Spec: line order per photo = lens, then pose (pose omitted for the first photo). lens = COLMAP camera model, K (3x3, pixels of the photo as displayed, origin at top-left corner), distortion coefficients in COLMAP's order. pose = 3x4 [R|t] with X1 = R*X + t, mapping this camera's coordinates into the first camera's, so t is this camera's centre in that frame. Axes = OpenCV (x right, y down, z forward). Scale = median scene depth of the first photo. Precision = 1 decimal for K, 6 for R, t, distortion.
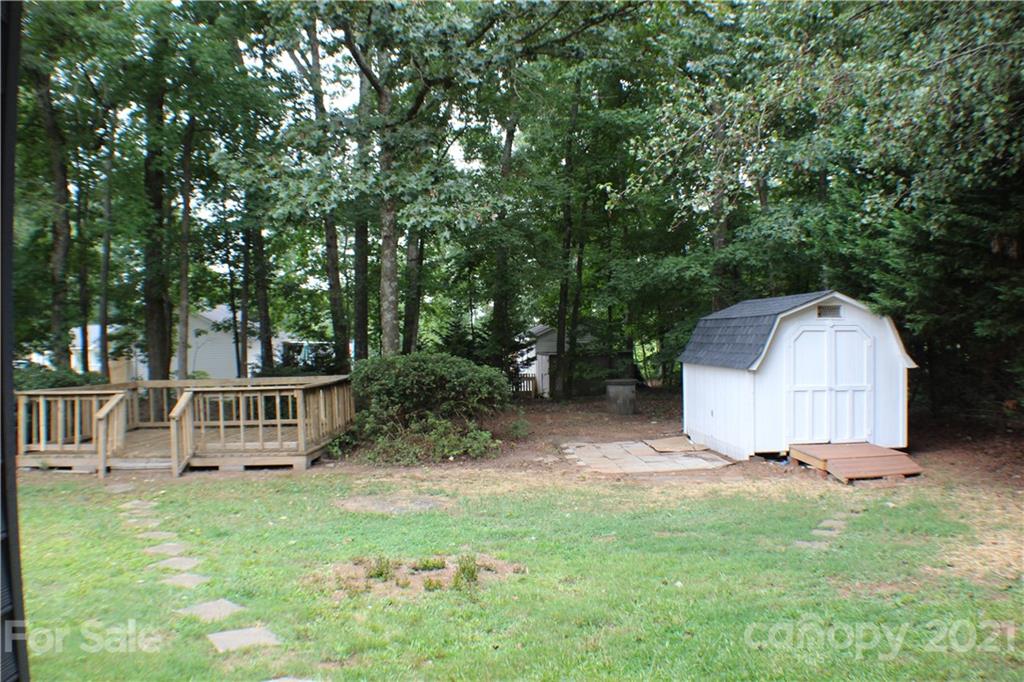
lens RADIAL K [[881.8, 0, 503.5], [0, 881.8, 342.5], [0, 0, 1]] dist [-0.204967, 0.077125]
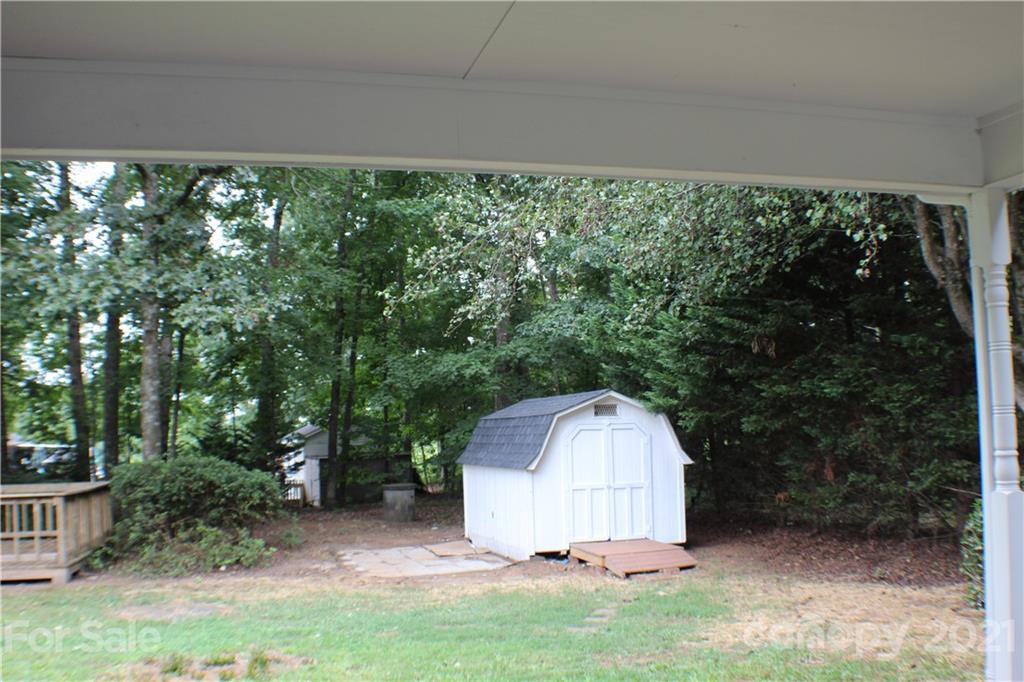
lens RADIAL K [[1000.6, 0, 506.1], [0, 1000.6, 340.8], [0, 0, 1]] dist [-0.166974, 0.000000]
pose [[0.971087, 0.008549, 0.238571, -0.017522], [0.016130, 0.994725, -0.101301, -0.000045], [-0.238179, 0.102221, 0.965827, -0.122356]]
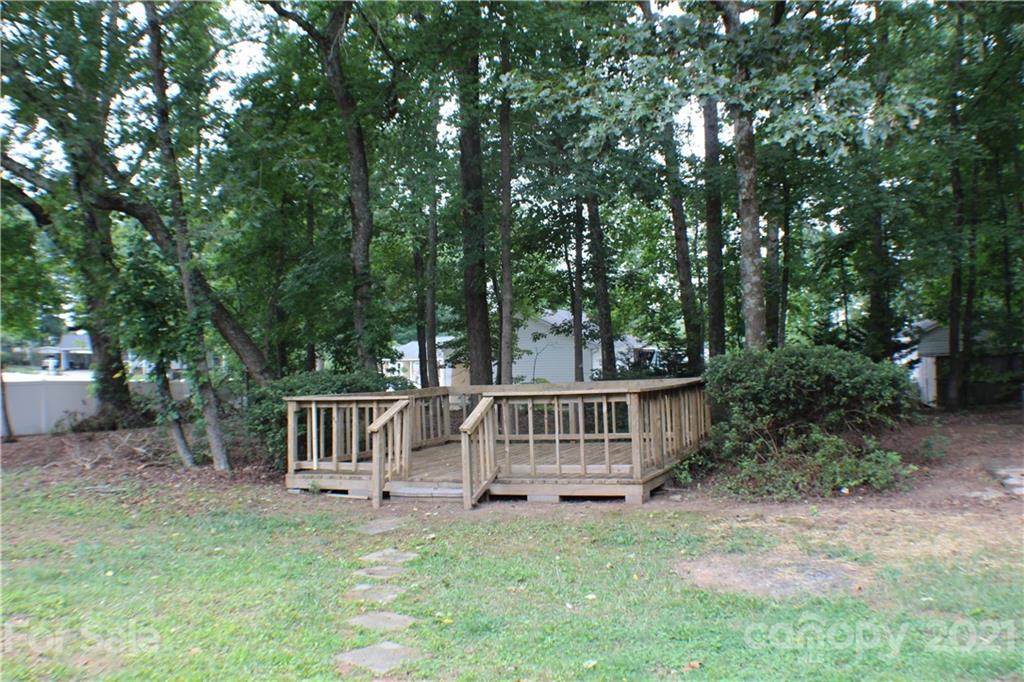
lens RADIAL K [[881.8, 0, 508.1], [0, 881.8, 341.4], [0, 0, 1]] dist [-0.204967, 0.077125]
pose [[0.922554, -0.018997, -0.385400, -0.046733], [0.013761, 0.999772, -0.016340, 0.020850], [0.385623, 0.009771, 0.922605, 0.281490]]
